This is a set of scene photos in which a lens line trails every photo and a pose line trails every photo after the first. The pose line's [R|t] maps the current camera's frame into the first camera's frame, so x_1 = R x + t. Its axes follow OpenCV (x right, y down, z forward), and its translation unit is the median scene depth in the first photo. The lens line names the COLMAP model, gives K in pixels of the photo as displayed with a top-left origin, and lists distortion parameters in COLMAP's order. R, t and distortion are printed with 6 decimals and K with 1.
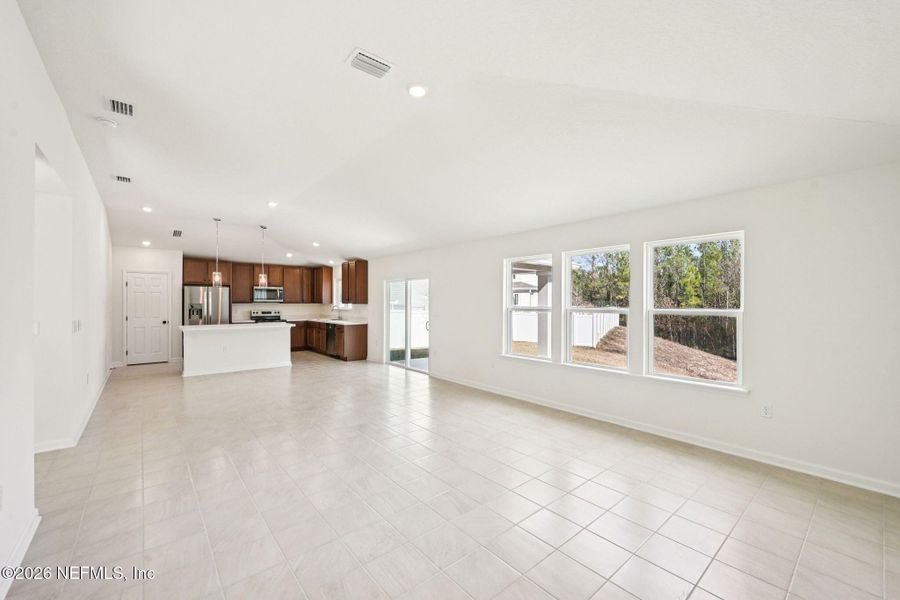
lens RADIAL K [[365.9, 0, 452.0], [0, 365.9, 303.5], [0, 0, 1]] dist [-0.002310, -0.000289]
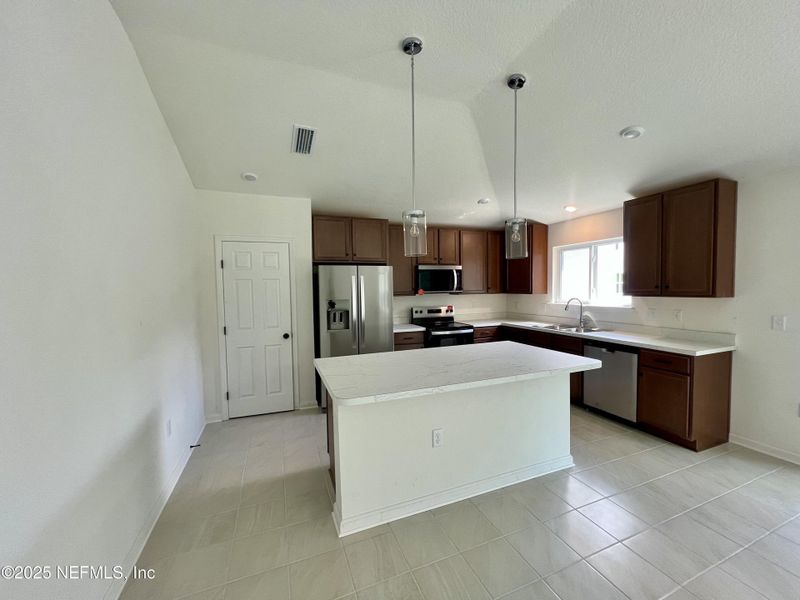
lens RADIAL K [[322.5, 0, 401.5], [0, 322.5, 301.3], [0, 0, 1]] dist [-0.000214, -0.000167]
pose [[0.947879, -0.002044, -0.318624, -0.486607], [0.015576, 0.999081, 0.039929, -0.014402], [0.318249, -0.042810, 0.947040, 0.621619]]
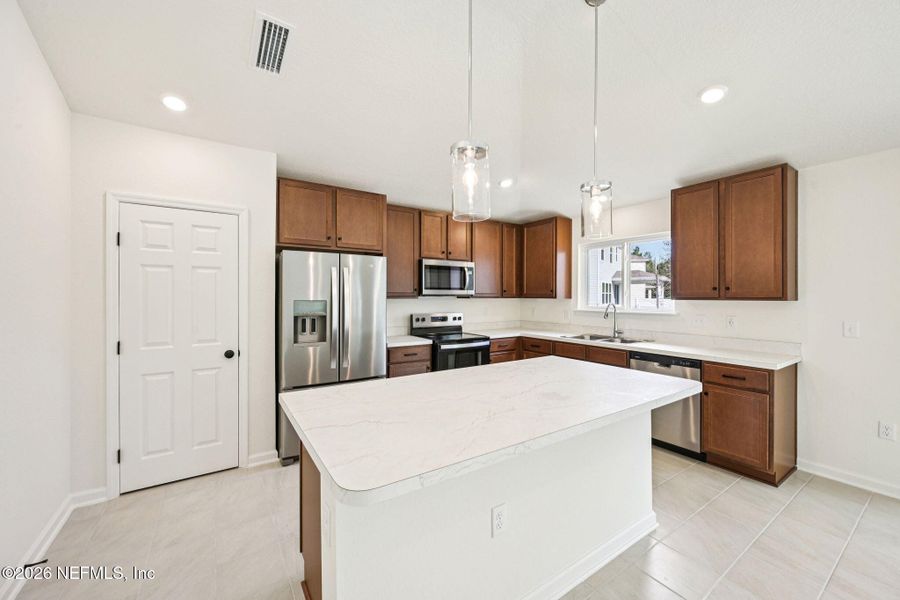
lens RADIAL K [[354.0, 0, 450.7], [0, 354.0, 297.1], [0, 0, 1]] dist [-0.001561, -0.000224]
pose [[0.993525, -0.000788, -0.113607, -0.547544], [0.000805, 1.000000, 0.000104, -0.002665], [0.113607, -0.000195, 0.993526, 0.699355]]
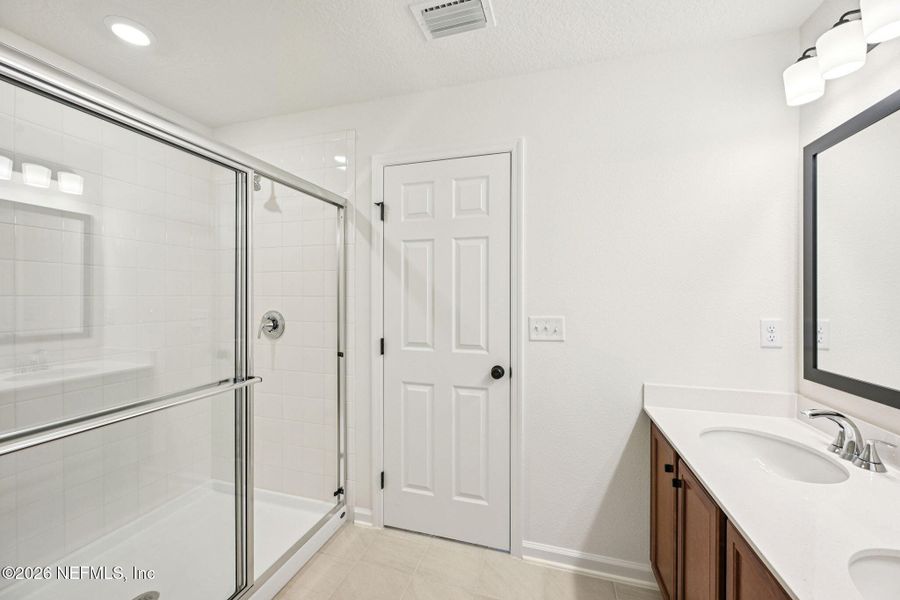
lens RADIAL K [[354.0, 0, 450.7], [0, 354.0, 297.1], [0, 0, 1]] dist [-0.001561, -0.000224]
pose [[0.543331, 0.000502, -0.839518, -0.629139], [-0.001666, 0.999998, -0.000480, 0.006065], [0.839517, 0.001660, 0.543332, 0.868322]]
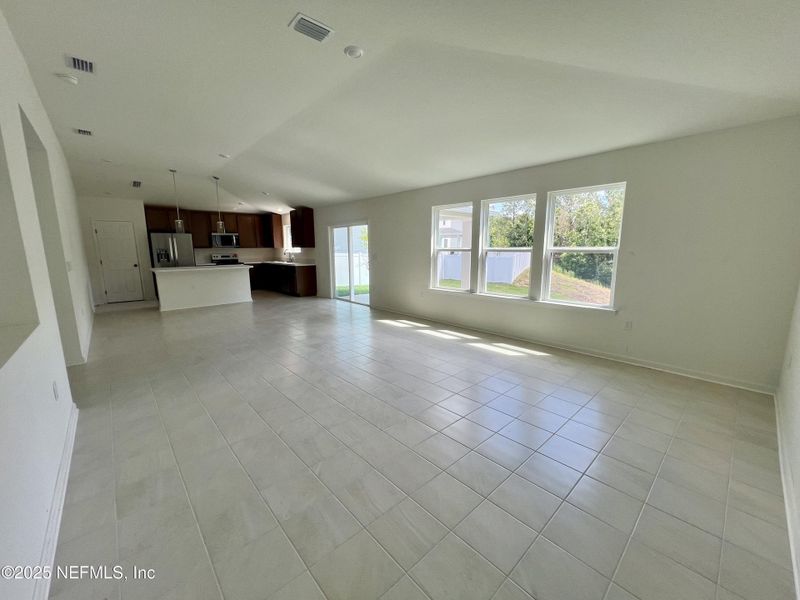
lens RADIAL K [[322.5, 0, 401.5], [0, 322.5, 301.3], [0, 0, 1]] dist [-0.000214, -0.000167]
pose [[0.999200, -0.015021, 0.037063, 0.001804], [0.008816, 0.986714, 0.162225, 0.005628], [-0.039007, -0.161769, 0.986057, -0.041612]]
